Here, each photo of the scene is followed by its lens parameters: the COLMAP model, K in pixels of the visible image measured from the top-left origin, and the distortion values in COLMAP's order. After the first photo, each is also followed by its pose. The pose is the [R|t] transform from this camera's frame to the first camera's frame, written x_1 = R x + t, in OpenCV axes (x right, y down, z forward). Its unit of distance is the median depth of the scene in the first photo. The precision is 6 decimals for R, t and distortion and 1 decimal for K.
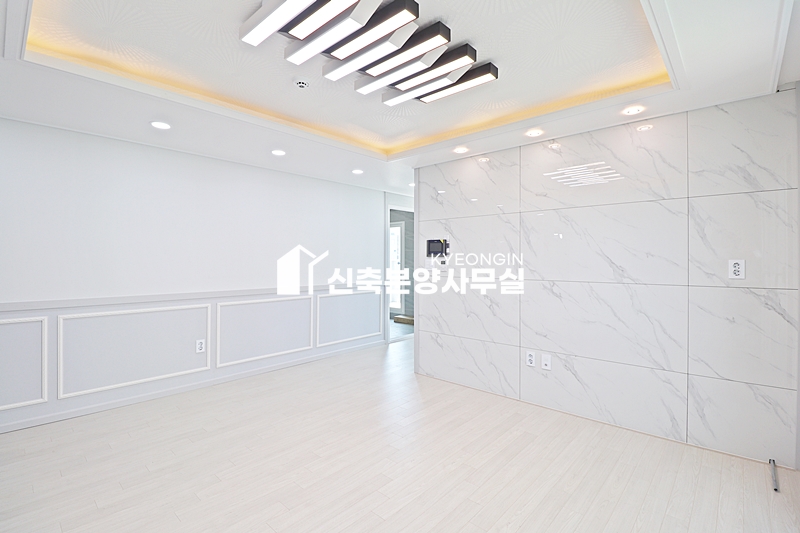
lens RADIAL K [[372.4, 0, 401.8], [0, 372.4, 260.6], [0, 0, 1]] dist [-0.016258, -0.001053]
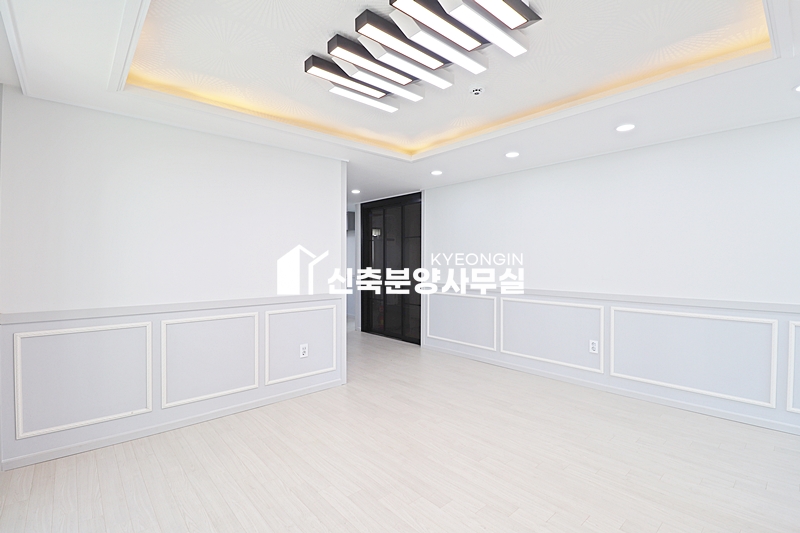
lens RADIAL K [[372.4, 0, 401.8], [0, 372.4, 260.6], [0, 0, 1]] dist [-0.016258, -0.001053]
pose [[-0.096820, -0.004110, -0.995293, 0.505640], [0.000578, 0.999991, -0.004185, 0.001367], [0.995302, -0.000980, -0.096817, 0.576240]]
